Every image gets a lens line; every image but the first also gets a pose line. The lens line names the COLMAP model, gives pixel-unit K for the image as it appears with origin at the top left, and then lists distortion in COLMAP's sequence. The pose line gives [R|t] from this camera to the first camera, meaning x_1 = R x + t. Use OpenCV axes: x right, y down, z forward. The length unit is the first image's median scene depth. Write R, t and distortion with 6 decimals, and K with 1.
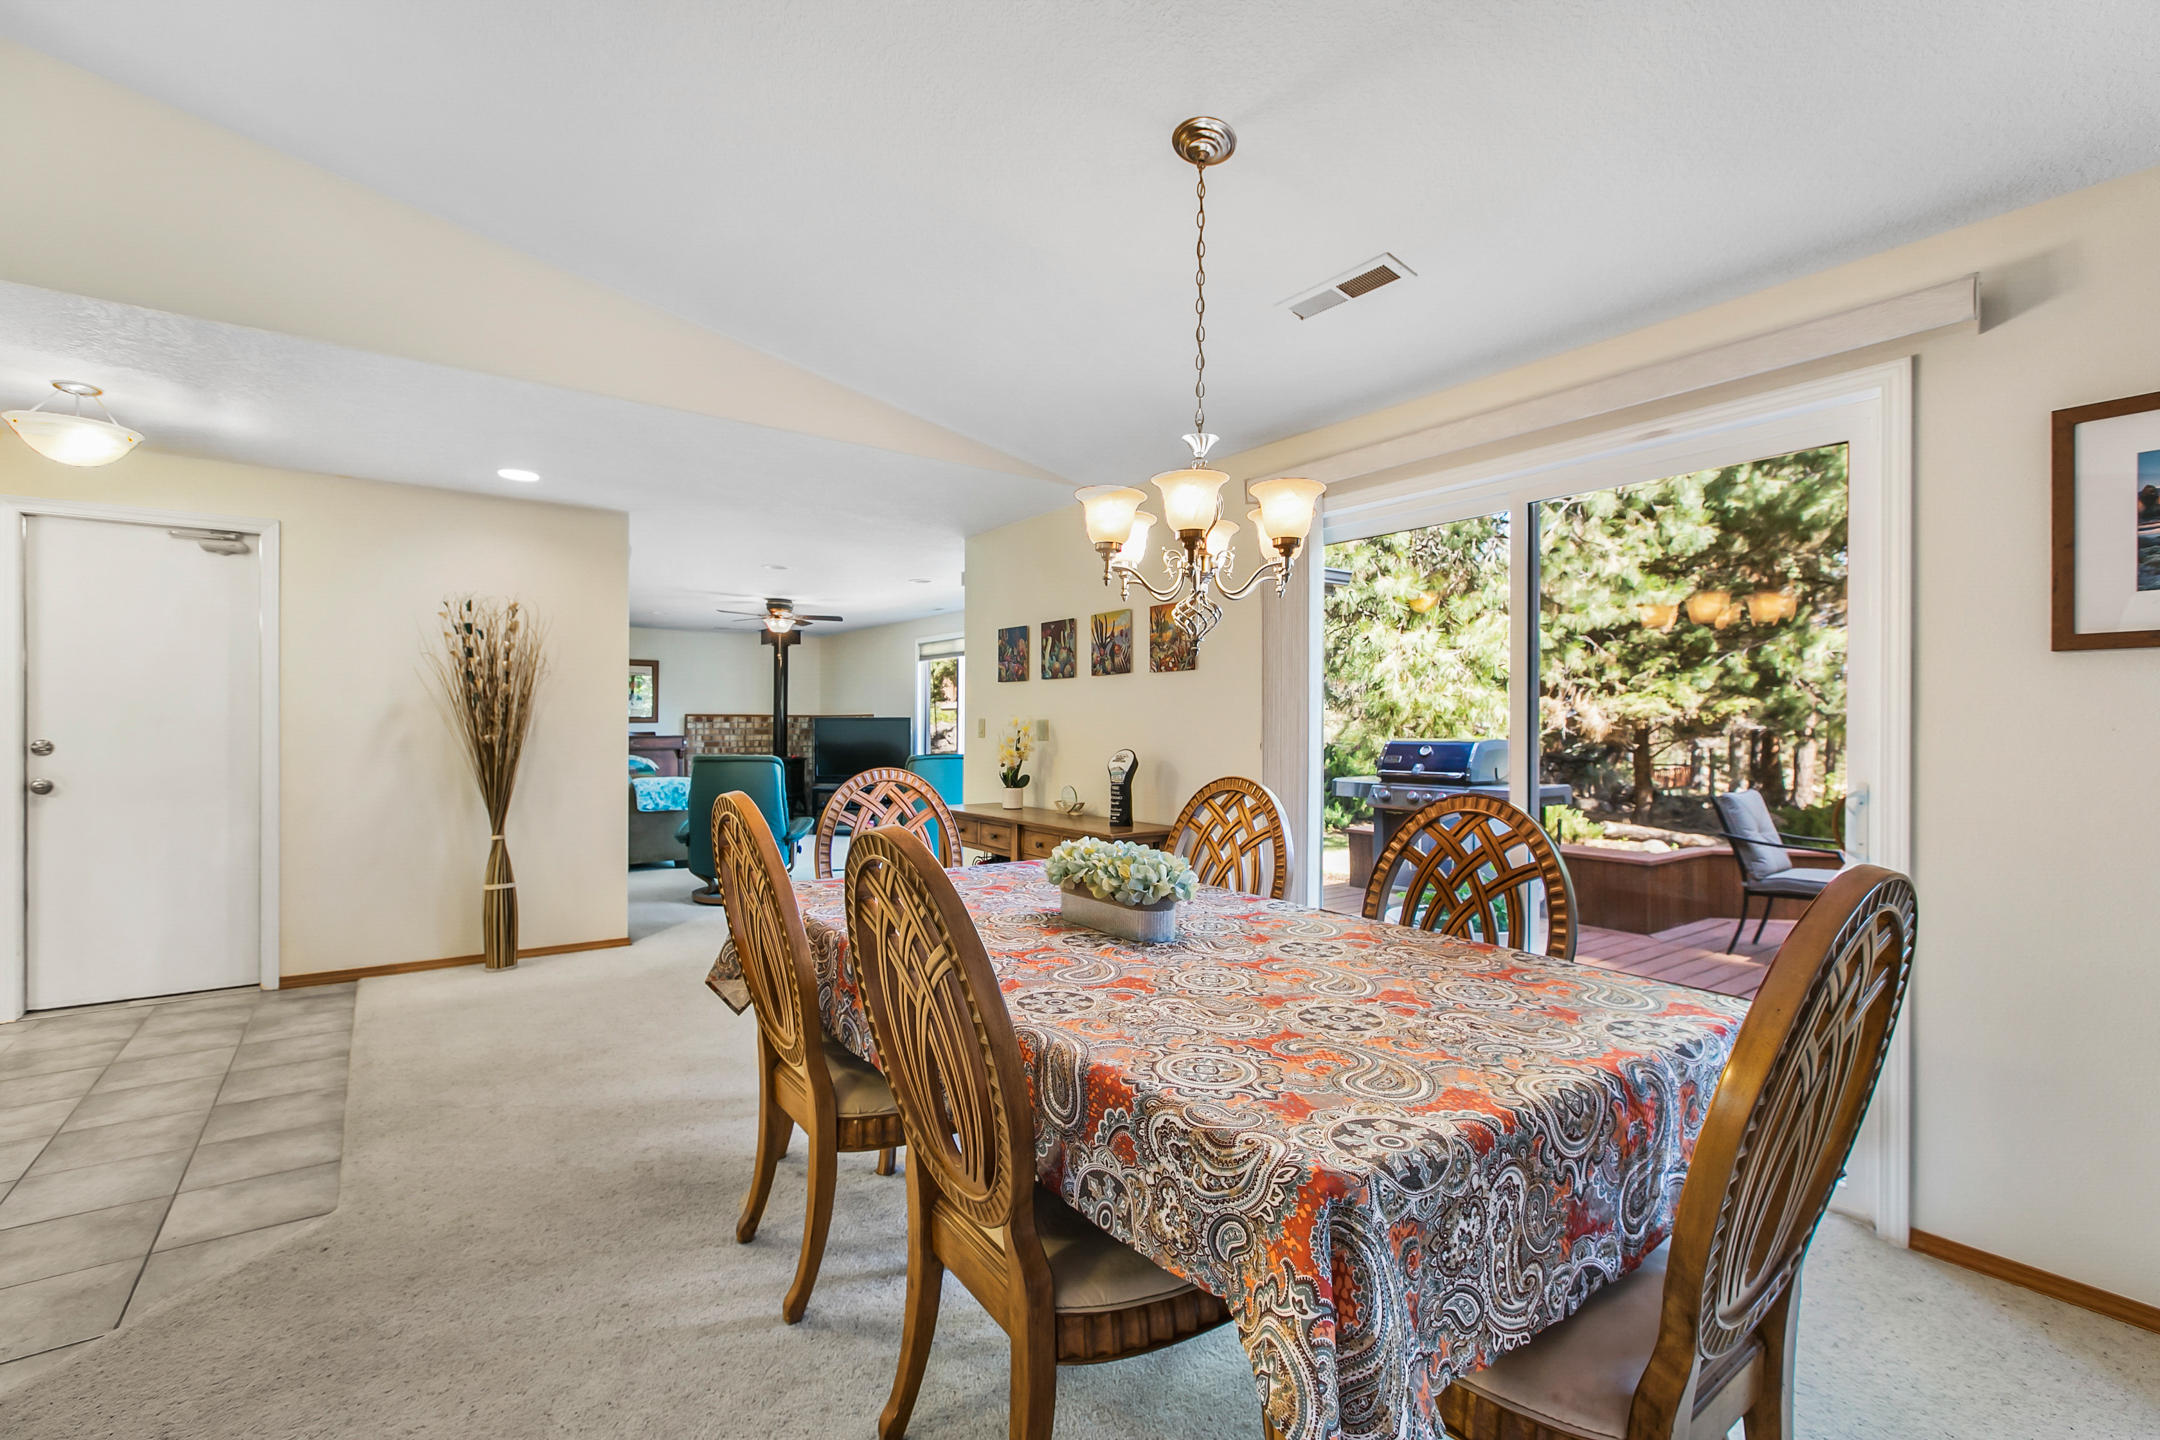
lens RADIAL K [[960.3, 0, 1088.8], [0, 960.3, 722.9], [0, 0, 1]] dist [-0.002028, 0.000984]
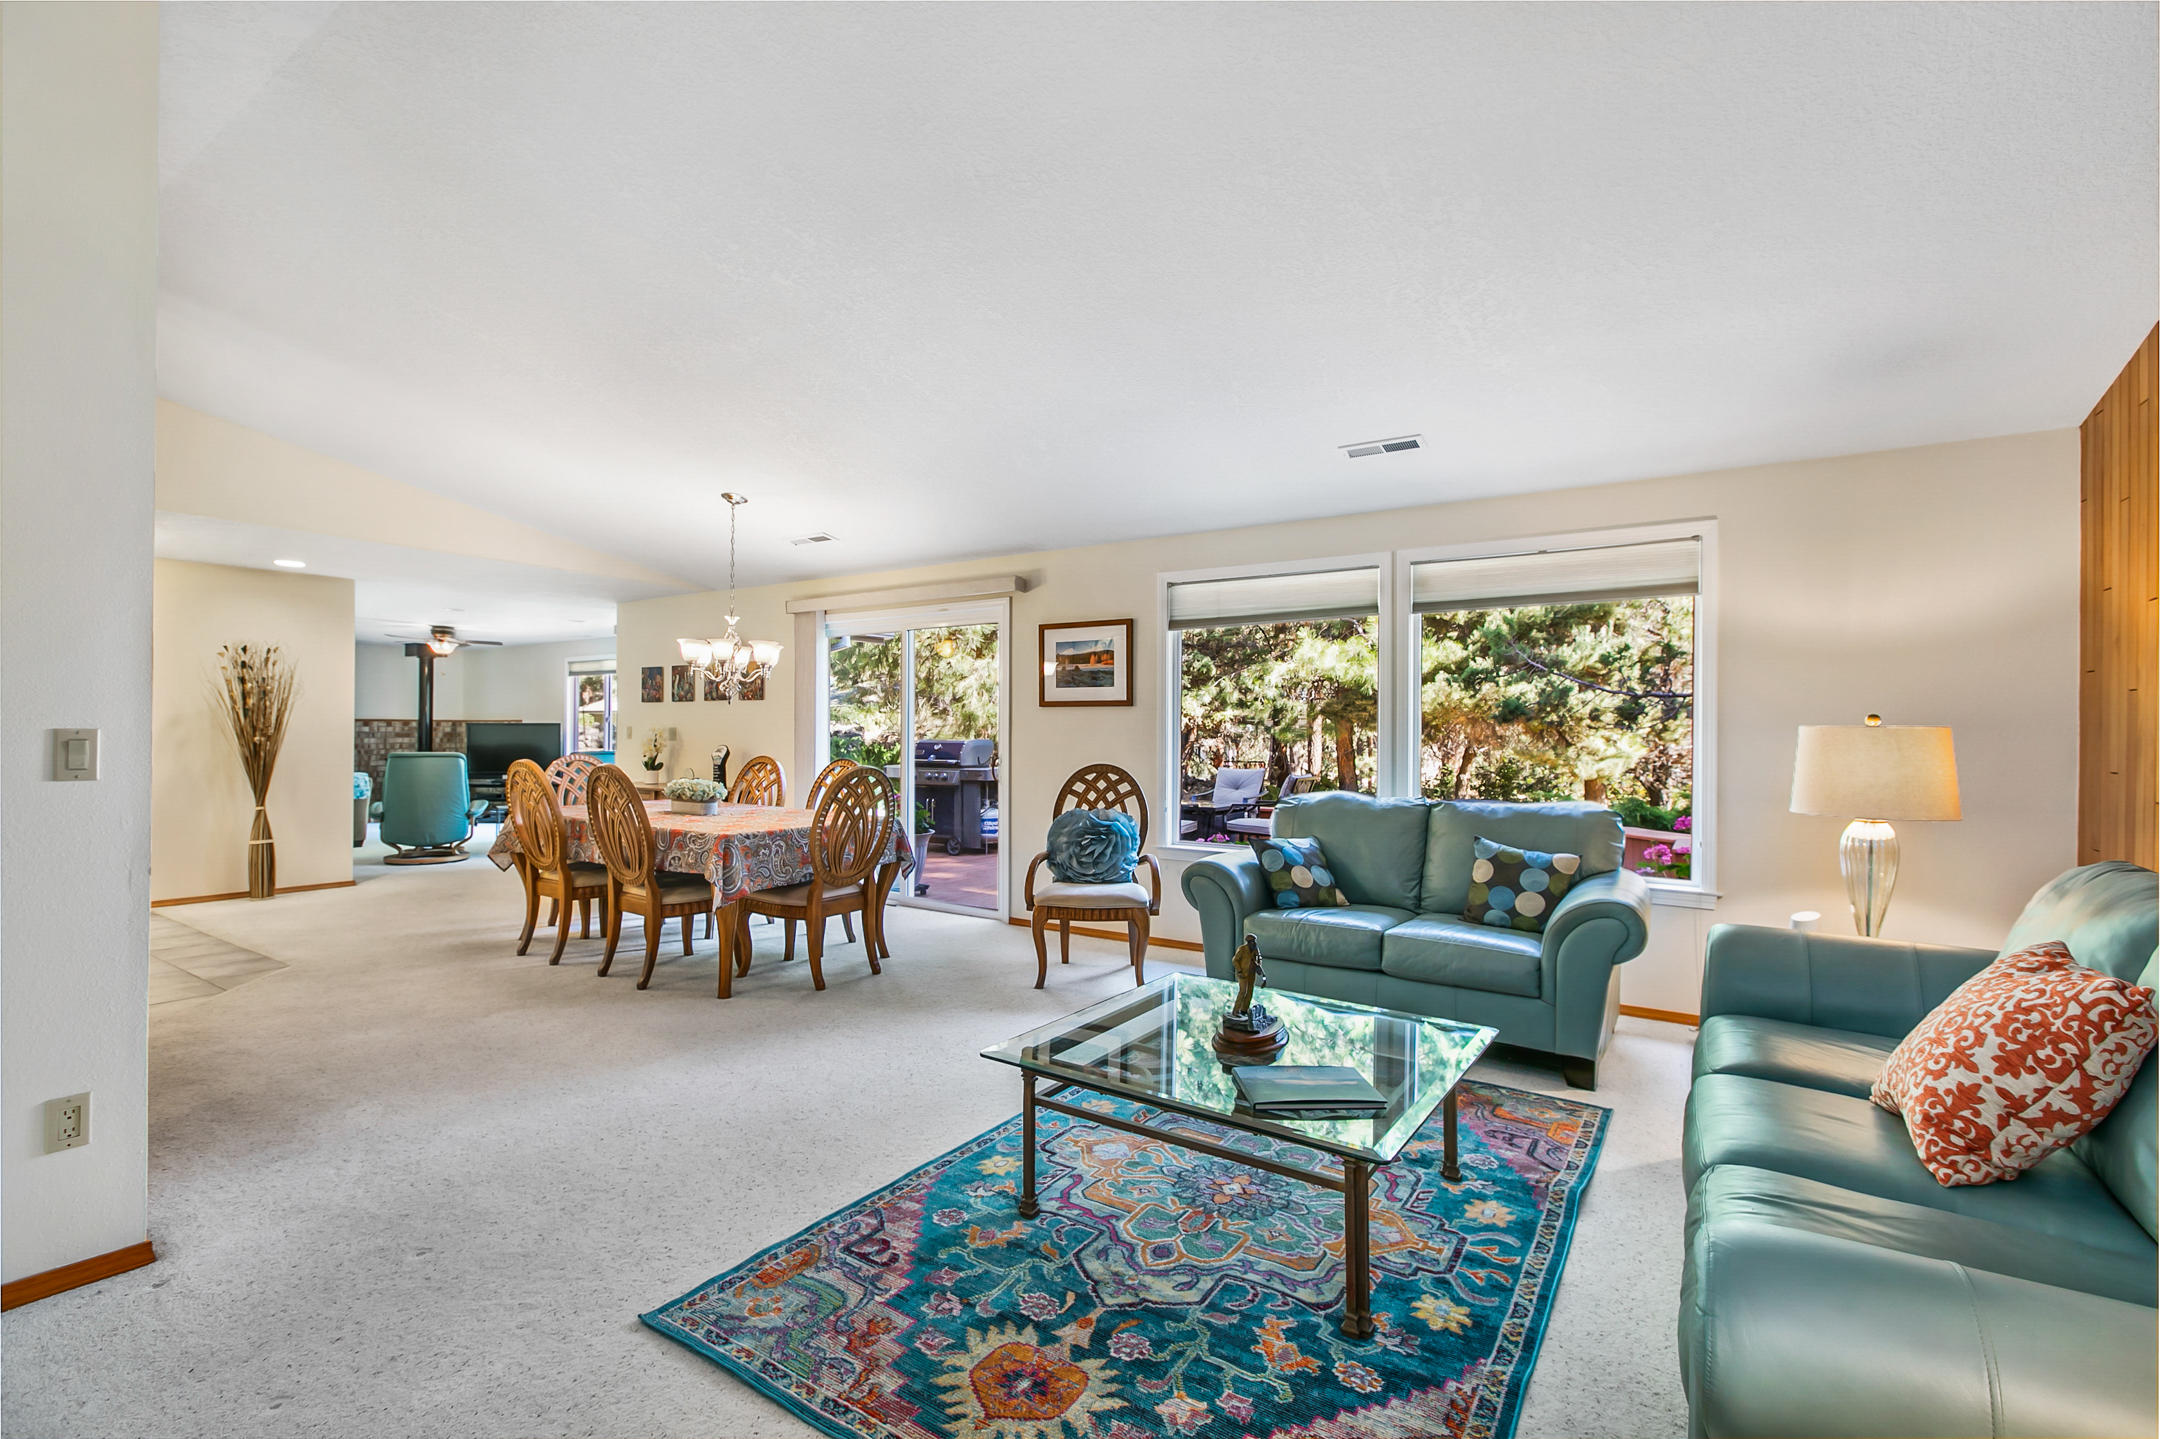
lens RADIAL K [[960.3, 0, 1090.3], [0, 960.3, 727.3], [0, 0, 1]] dist [-0.002028, 0.000984]
pose [[0.940973, 0.001455, 0.338479, 0.064407], [-0.002061, 0.999997, 0.001431, -0.006978], [-0.338475, -0.002045, 0.940973, -0.719149]]
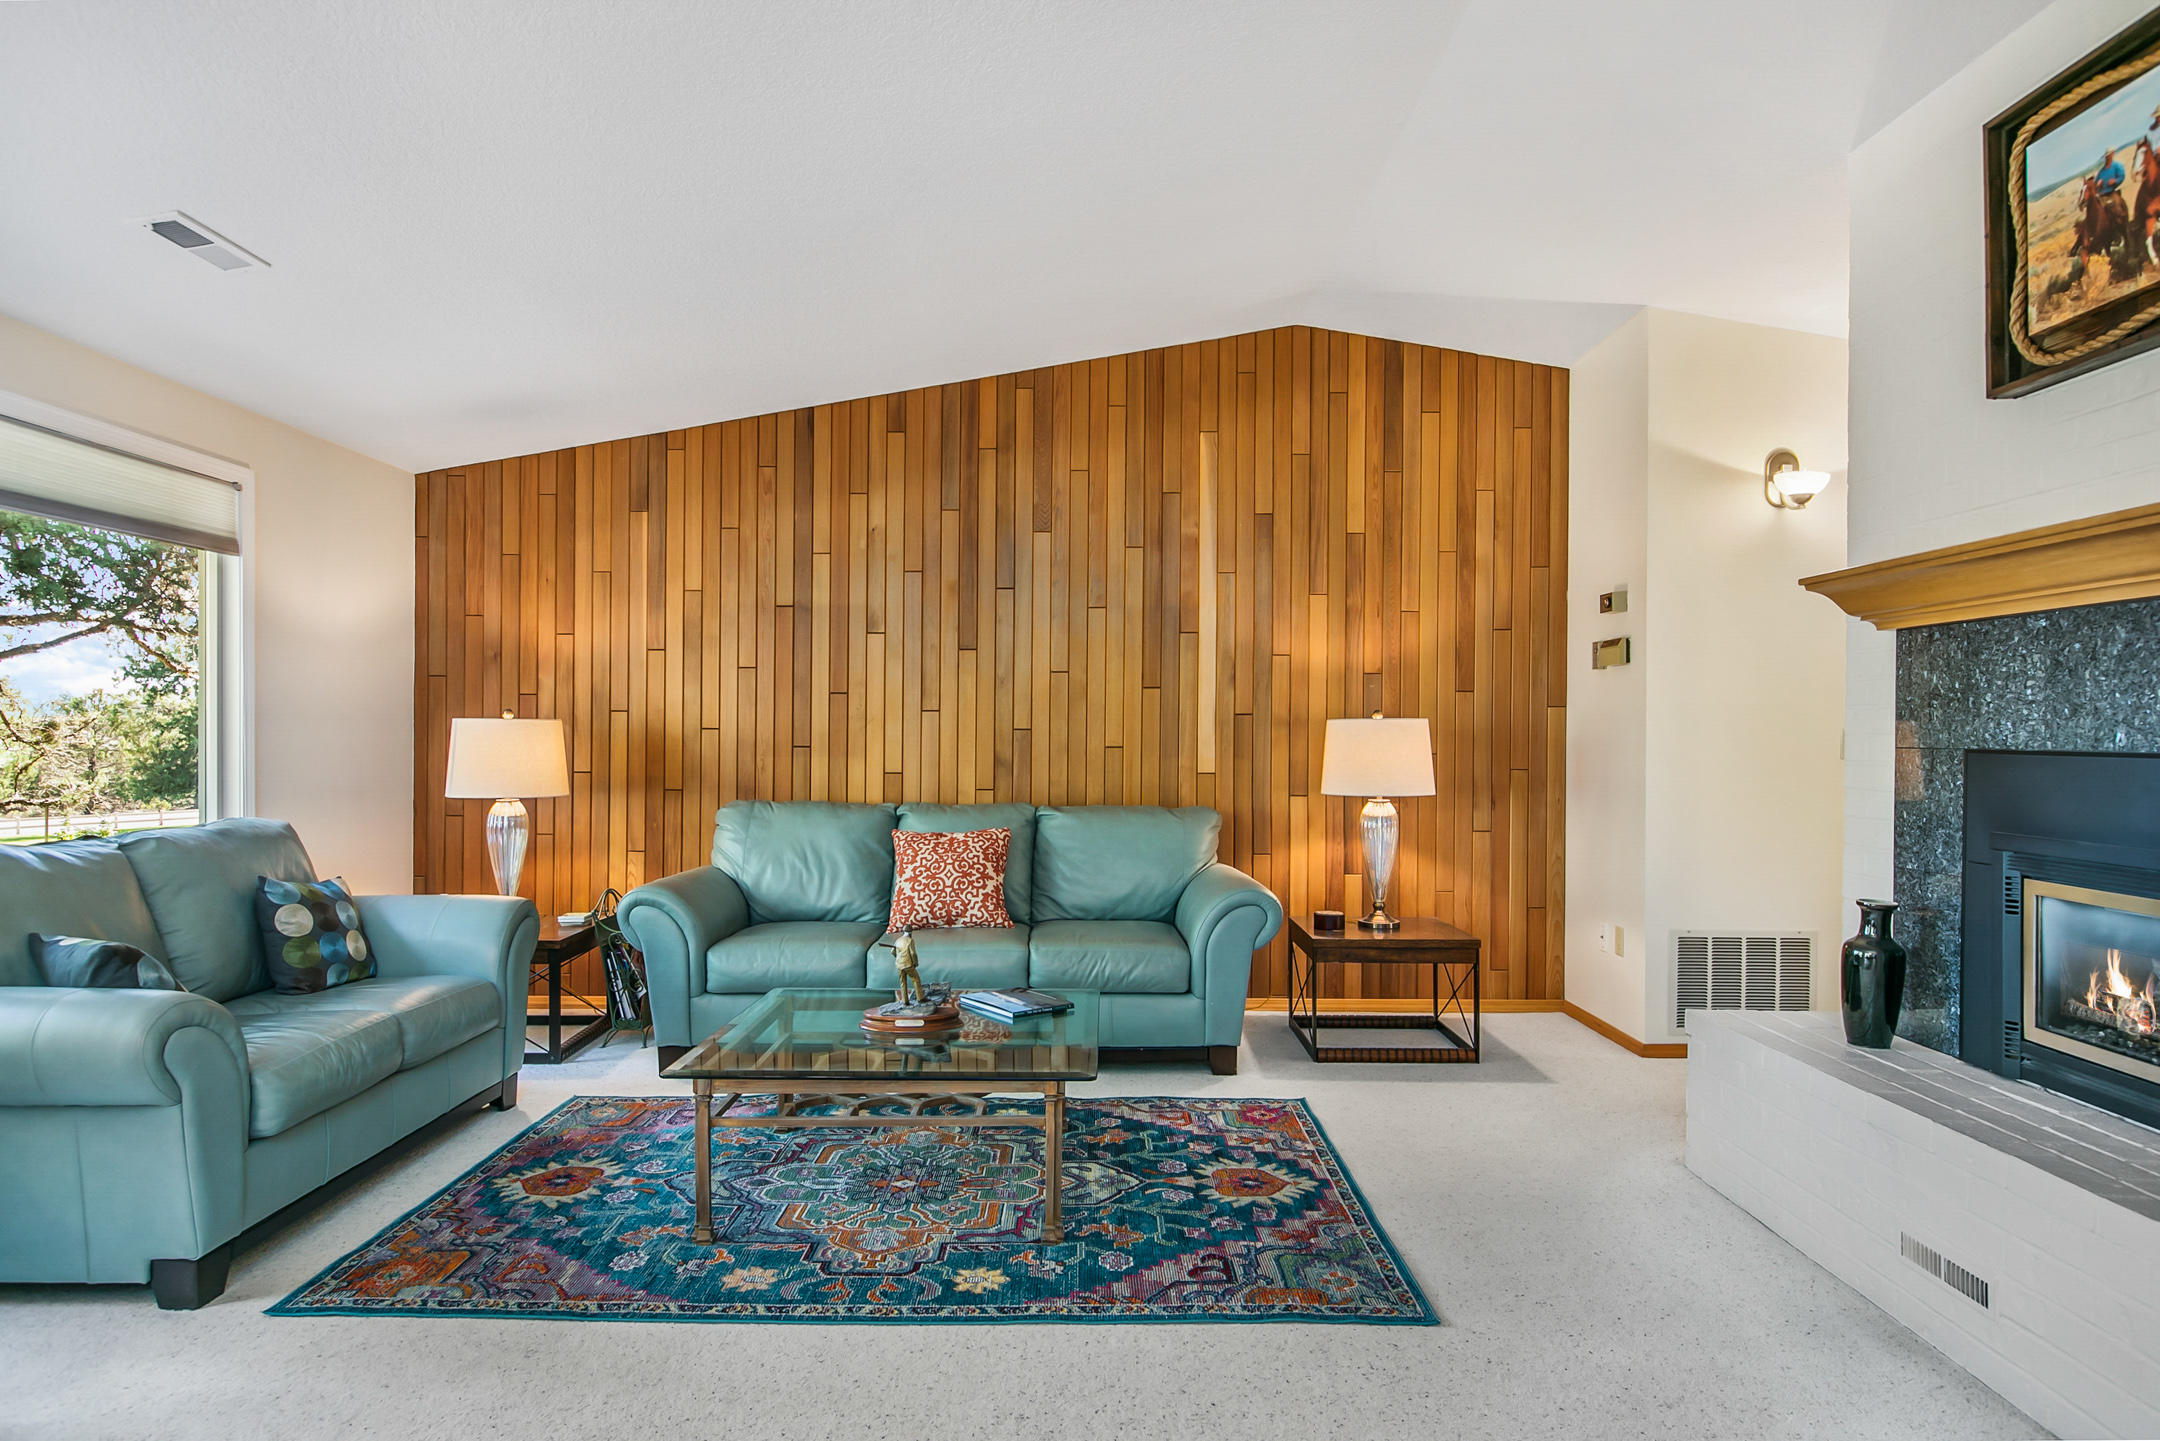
lens RADIAL K [[1225.7, 0, 1084.1], [0, 1225.7, 732.0], [0, 0, 1]] dist [-0.005107, 0.001042]
pose [[-0.797888, -0.006895, 0.602766, -0.238759], [-0.007578, 0.999970, 0.001407, -0.000864], [-0.602758, -0.003445, -0.797917, 0.527389]]
